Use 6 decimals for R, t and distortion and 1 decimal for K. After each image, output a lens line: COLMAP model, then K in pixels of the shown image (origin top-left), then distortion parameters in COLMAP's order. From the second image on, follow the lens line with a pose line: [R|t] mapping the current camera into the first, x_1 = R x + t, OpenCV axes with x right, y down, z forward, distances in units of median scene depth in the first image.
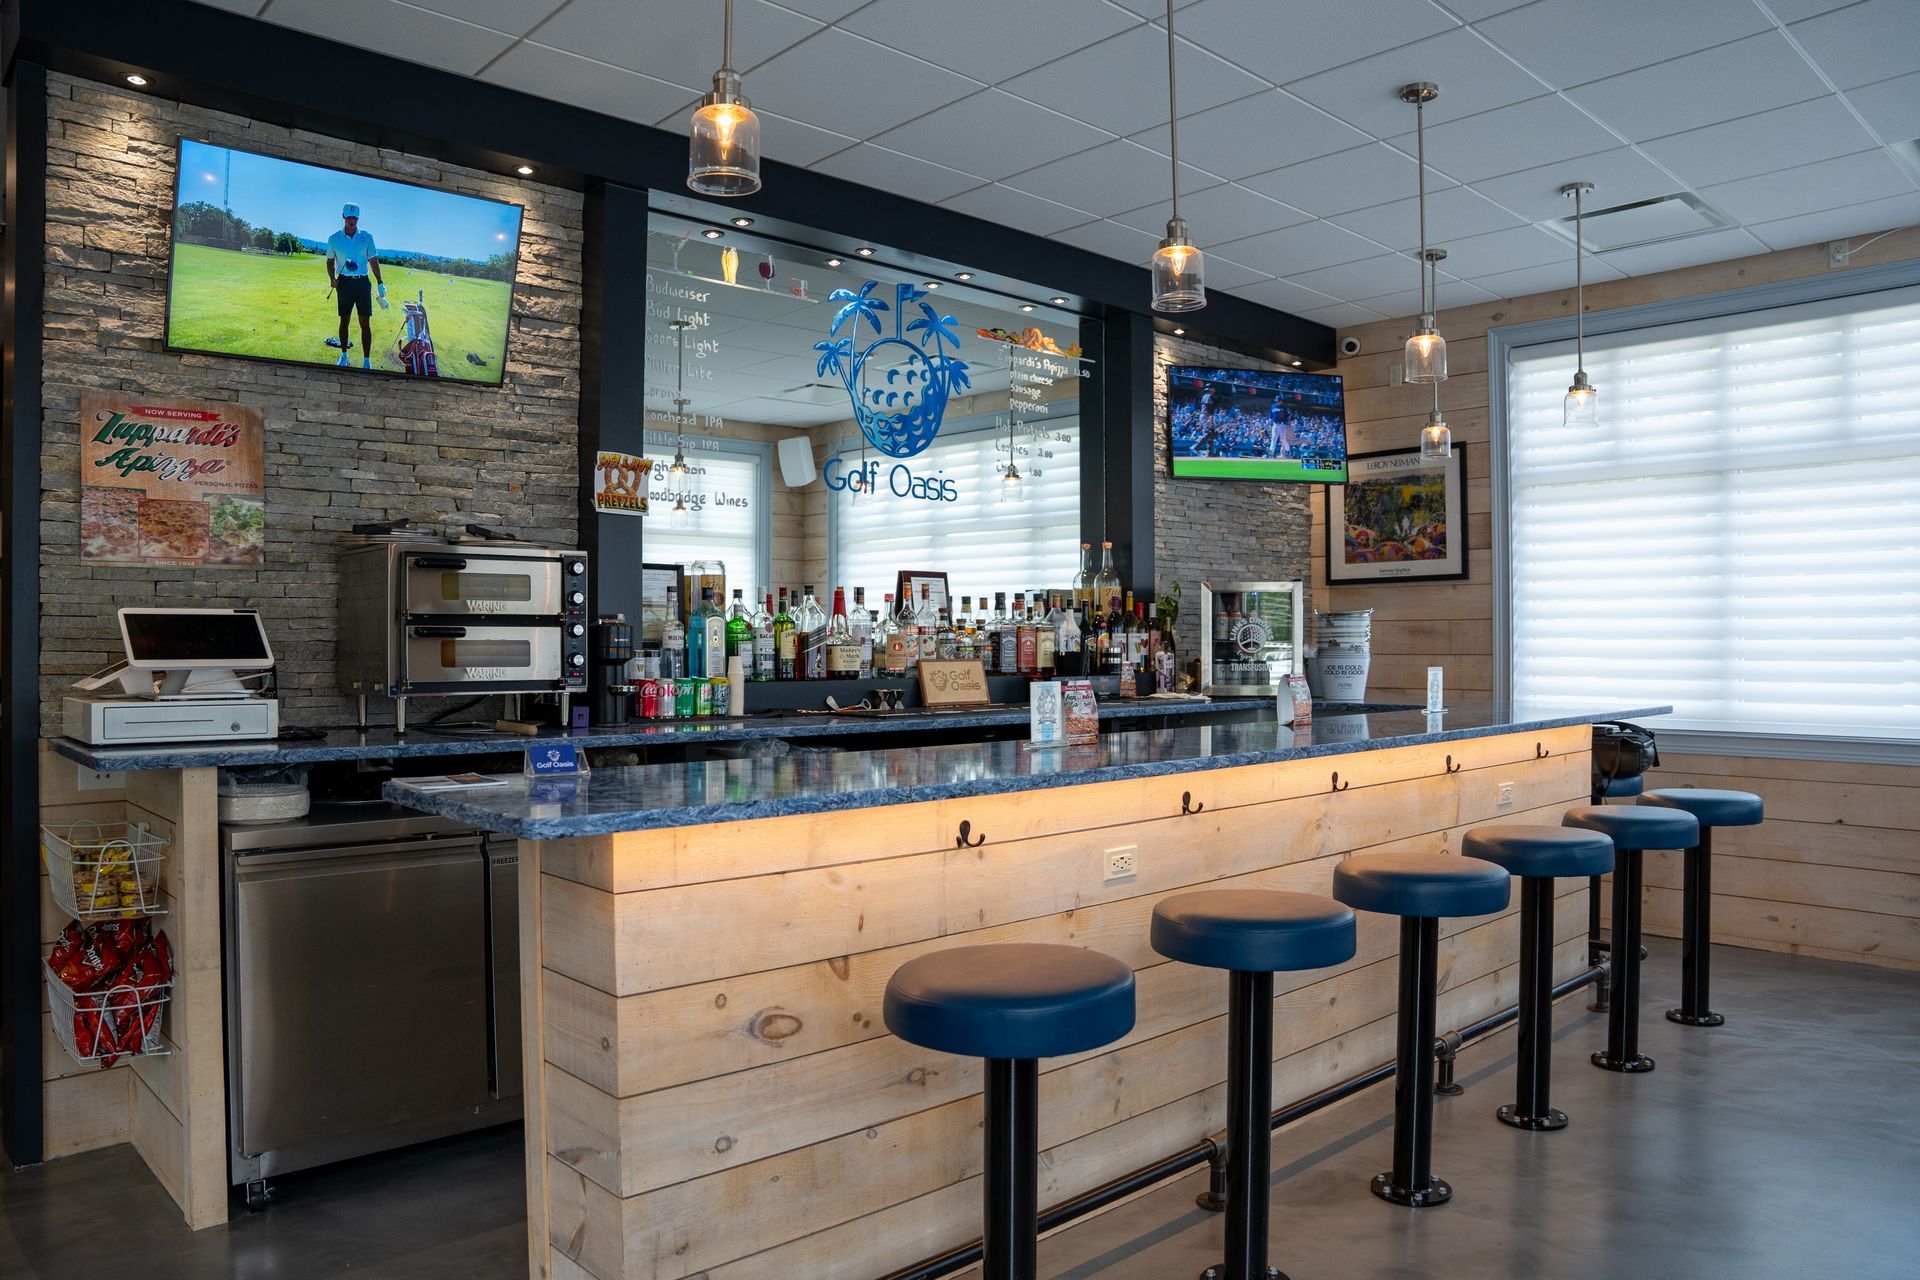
lens RADIAL K [[1360.3, 0, 962.0], [0, 1360.3, 649.4], [0, 0, 1]] dist [0.003710, 0.004542]
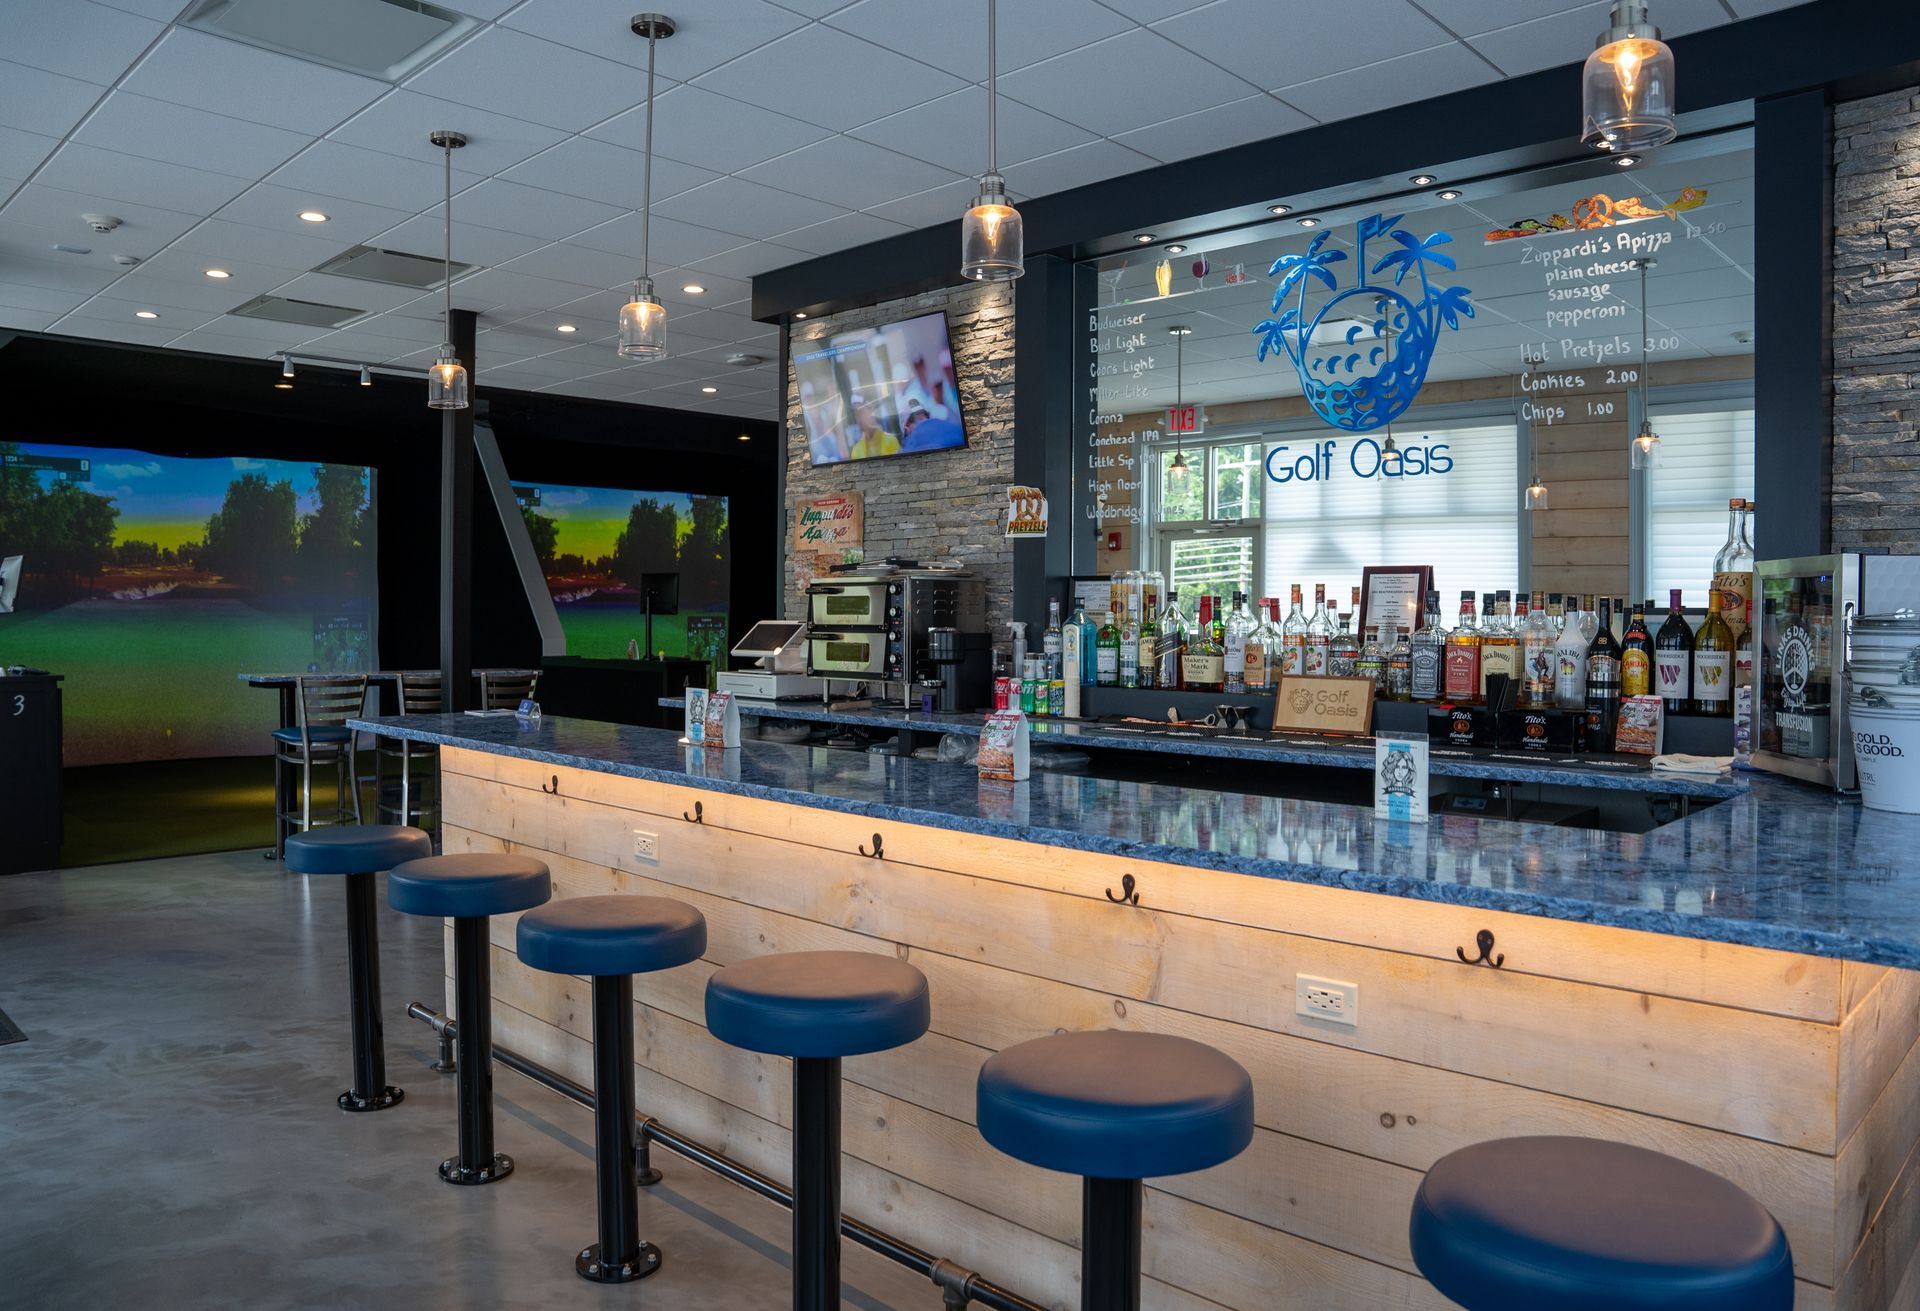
lens RADIAL K [[1393.2, 0, 962.3], [0, 1393.2, 641.8], [0, 0, 1]] dist [0.007922, 0.007291]
pose [[0.116929, 0.018822, -0.992962, 0.806341], [-0.014108, 0.999751, 0.017289, -0.025134], [0.993040, 0.011987, 0.117166, 0.691922]]
